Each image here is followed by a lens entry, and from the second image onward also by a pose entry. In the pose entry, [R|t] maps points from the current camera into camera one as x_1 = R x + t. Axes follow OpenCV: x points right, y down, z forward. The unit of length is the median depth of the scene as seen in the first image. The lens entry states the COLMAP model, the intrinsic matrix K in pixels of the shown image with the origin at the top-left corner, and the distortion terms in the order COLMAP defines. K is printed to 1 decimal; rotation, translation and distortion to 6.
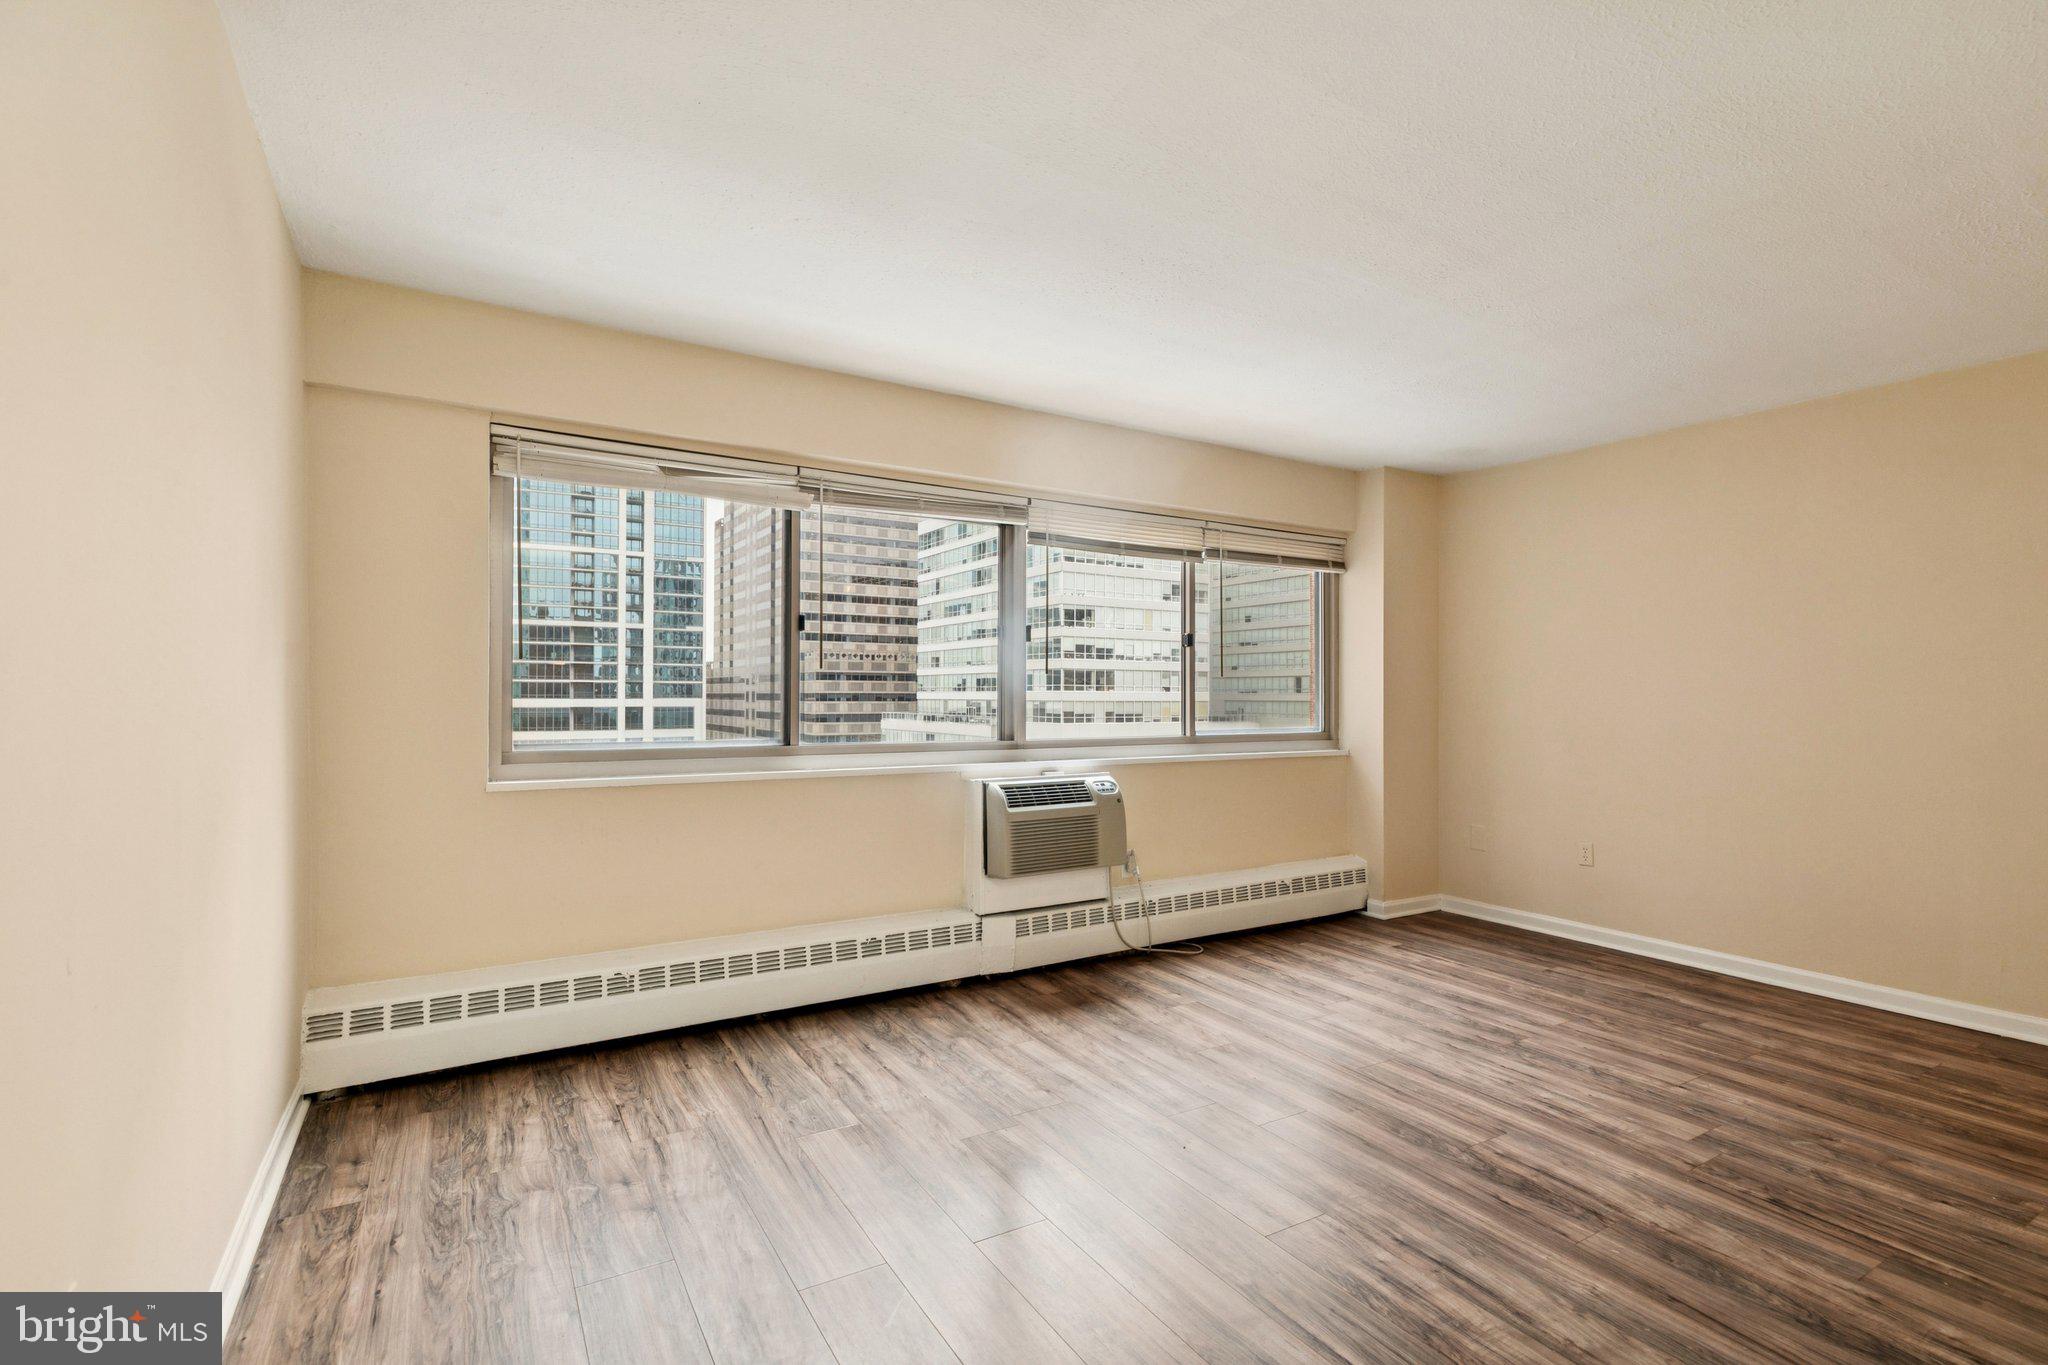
lens RADIAL K [[946.7, 0, 998.3], [0, 946.7, 685.2], [0, 0, 1]] dist [0.004617, -0.000280]
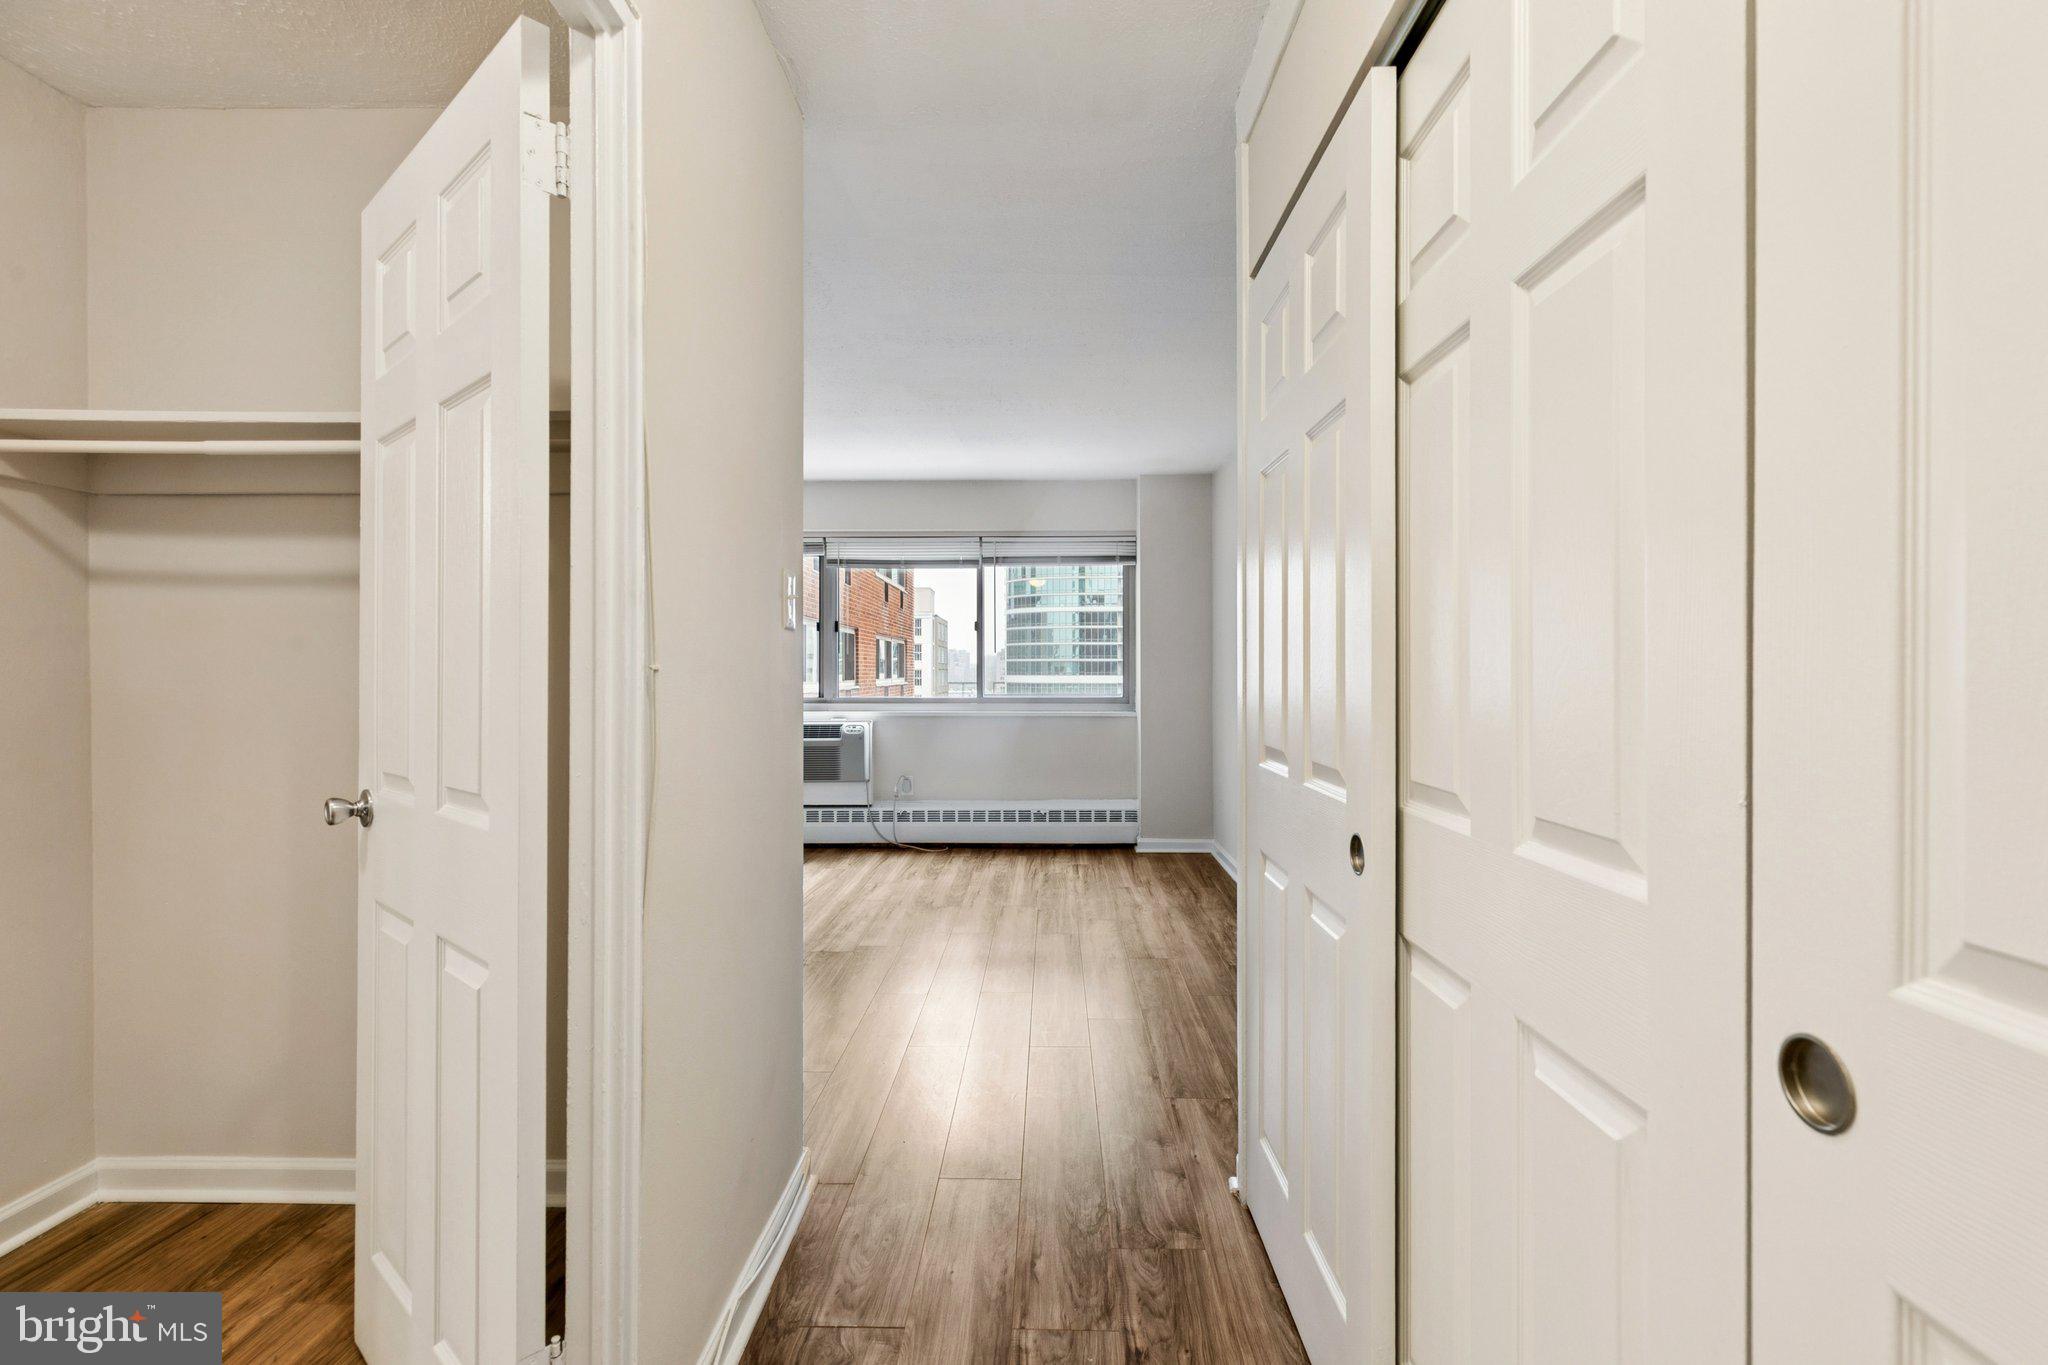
lens RADIAL K [[932.7, 0, 1013.9], [0, 932.7, 664.0], [0, 0, 1]] dist [0.004522, -0.001121]
pose [[0.846404, -0.007966, -0.532481, 1.158294], [0.009006, 0.999959, -0.000644, 0.008872], [0.532464, -0.004250, 0.846442, -0.112727]]
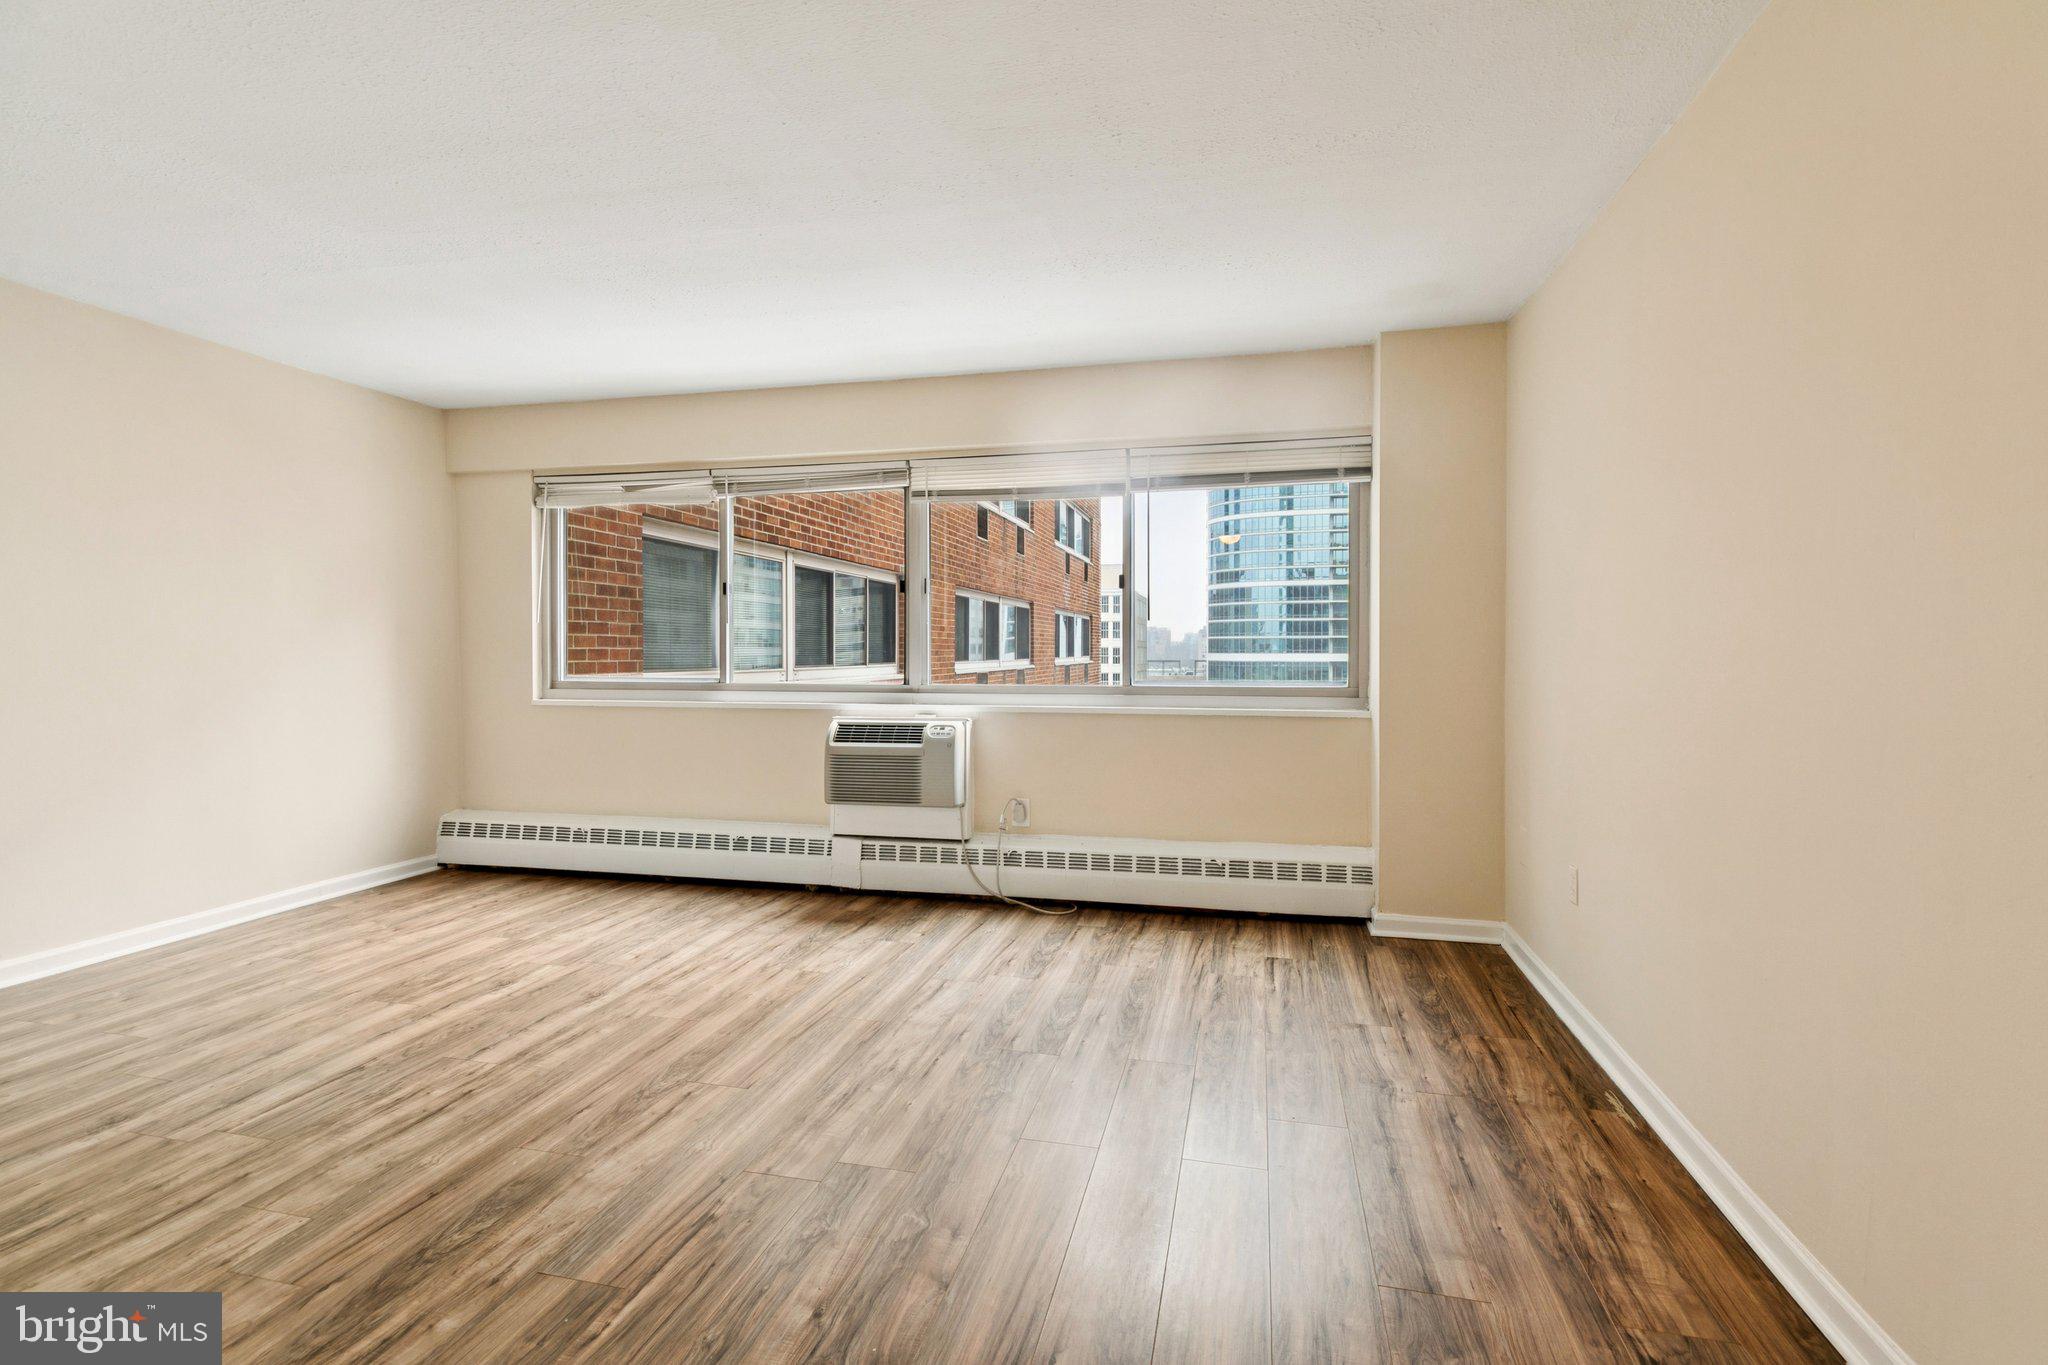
lens RADIAL K [[932.7, 0, 1013.9], [0, 932.7, 664.0], [0, 0, 1]] dist [0.004522, -0.001121]
pose [[0.713590, 0.005878, -0.700539, 0.923115], [0.011938, 0.999718, 0.020549, 0.015013], [0.700462, -0.023026, 0.713318, 0.345505]]
